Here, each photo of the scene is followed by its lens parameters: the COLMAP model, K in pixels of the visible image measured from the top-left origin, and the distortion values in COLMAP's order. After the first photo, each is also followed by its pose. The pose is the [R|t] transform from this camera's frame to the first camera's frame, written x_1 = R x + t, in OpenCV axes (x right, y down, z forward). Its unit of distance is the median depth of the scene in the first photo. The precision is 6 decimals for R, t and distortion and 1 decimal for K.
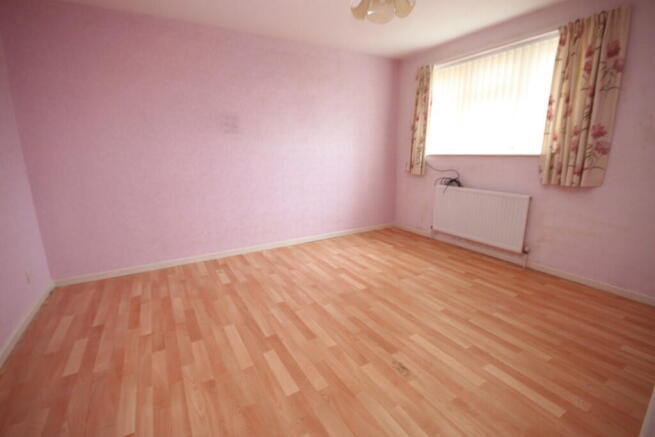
lens RADIAL K [[301.6, 0, 327.5], [0, 301.6, 218.5], [0, 0, 1]] dist [0.001663, -0.005477]
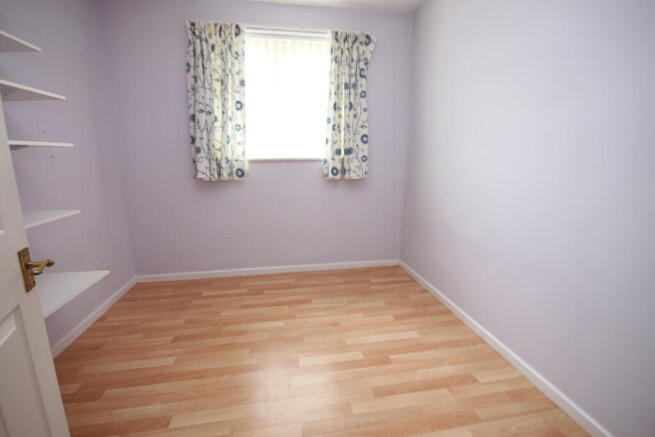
lens RADIAL K [[301.6, 0, 327.5], [0, 301.6, 218.5], [0, 0, 1]] dist [0.001663, -0.005477]
pose [[-0.344299, 0.204677, -0.916278, 0.786512], [-0.209687, 0.934531, 0.287546, -0.318845], [0.915144, 0.291133, -0.278840, 1.418996]]
